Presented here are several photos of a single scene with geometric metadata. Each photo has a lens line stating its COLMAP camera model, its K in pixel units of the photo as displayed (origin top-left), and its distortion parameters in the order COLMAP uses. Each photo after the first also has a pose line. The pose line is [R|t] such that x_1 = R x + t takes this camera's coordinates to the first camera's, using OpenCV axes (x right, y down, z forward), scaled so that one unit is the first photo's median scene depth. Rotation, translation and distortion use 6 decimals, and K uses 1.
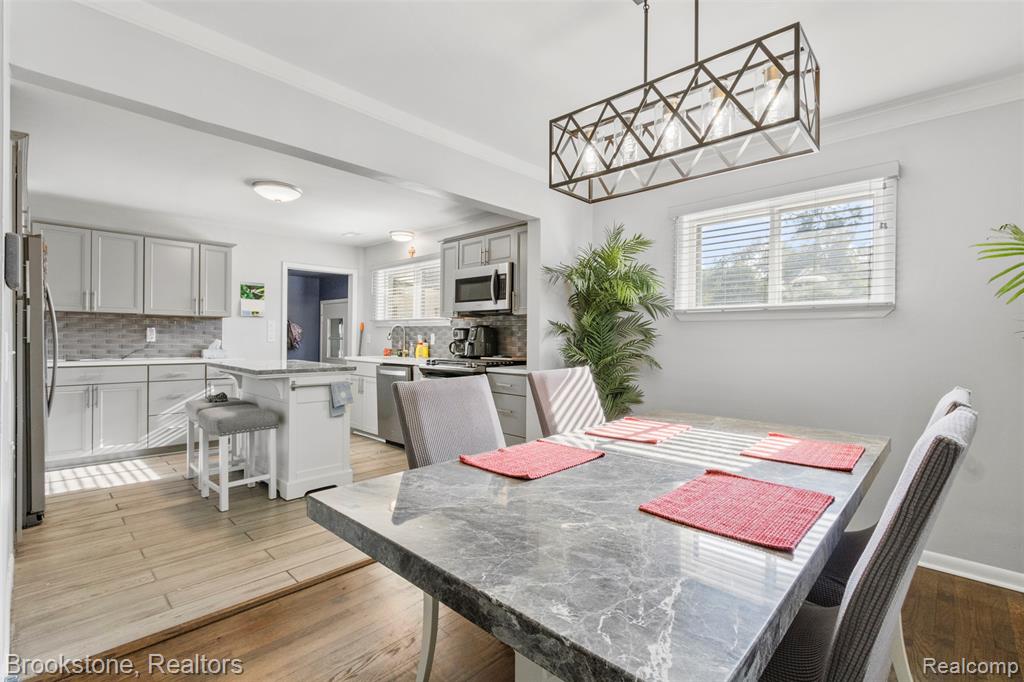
lens RADIAL K [[477.6, 0, 517.7], [0, 477.6, 338.0], [0, 0, 1]] dist [0.017144, 0.000273]
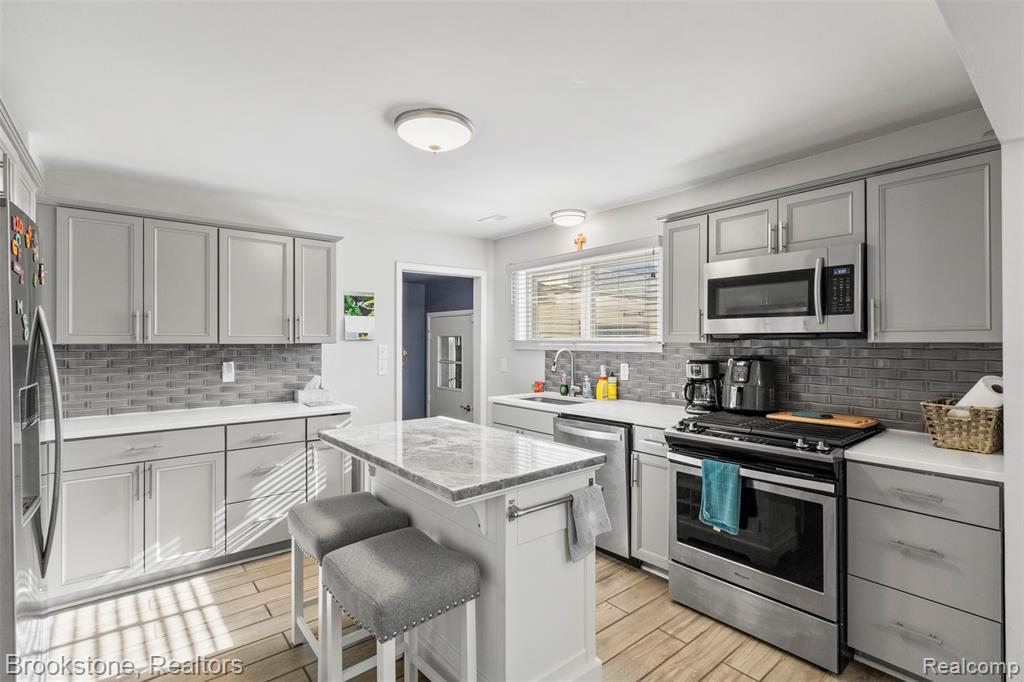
lens RADIAL K [[477.6, 0, 517.7], [0, 477.6, 338.0], [0, 0, 1]] dist [0.017144, 0.000273]
pose [[0.994792, -0.012745, -0.101130, -0.284492], [0.012273, 0.999911, -0.005283, -0.046976], [0.101188, 0.004014, 0.994859, 0.365585]]
